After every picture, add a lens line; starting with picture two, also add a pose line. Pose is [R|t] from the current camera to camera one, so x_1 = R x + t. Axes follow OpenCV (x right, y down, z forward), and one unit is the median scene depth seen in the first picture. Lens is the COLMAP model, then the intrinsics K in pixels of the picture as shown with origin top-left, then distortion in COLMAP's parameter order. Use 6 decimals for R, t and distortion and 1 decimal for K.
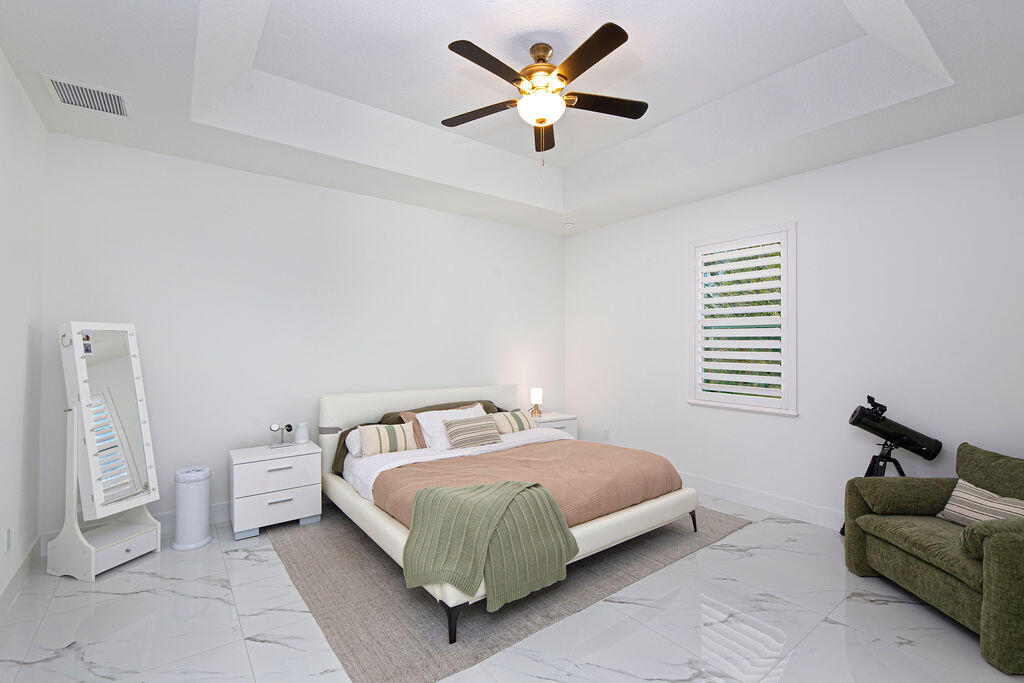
lens RADIAL K [[451.9, 0, 515.2], [0, 451.9, 349.8], [0, 0, 1]] dist [-0.003248, -0.000512]
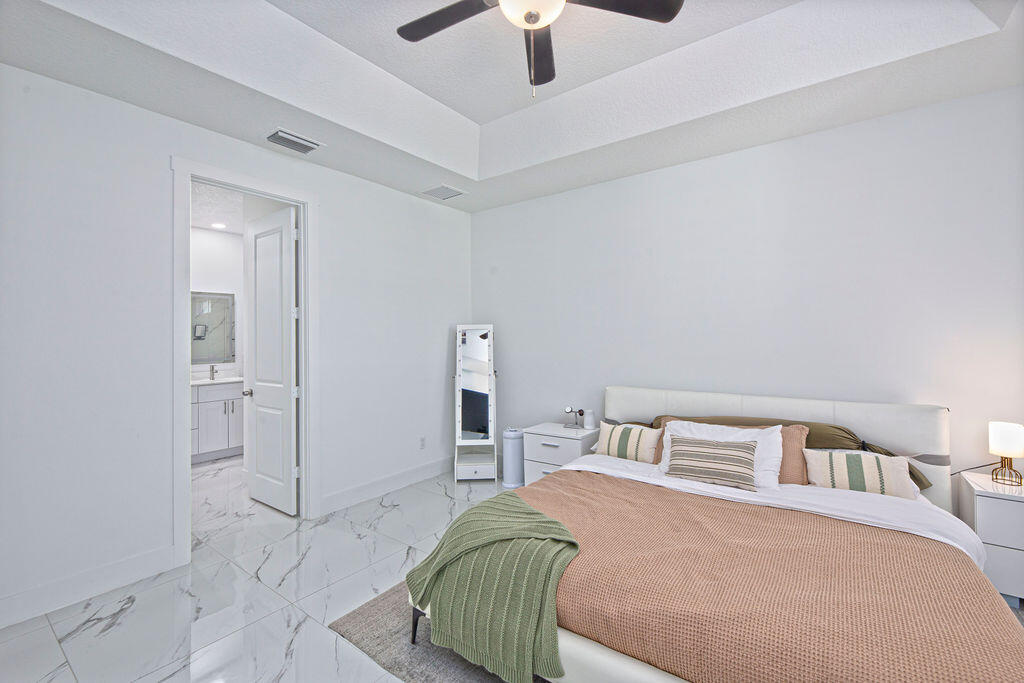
lens RADIAL K [[445.4, 0, 514.6], [0, 445.4, 332.5], [0, 0, 1]] dist [-0.002763, -0.000524]
pose [[0.279498, -0.015037, -0.960028, 0.592725], [0.004800, 0.999887, -0.014264, -0.008146], [0.960134, -0.000621, 0.279539, 0.645981]]
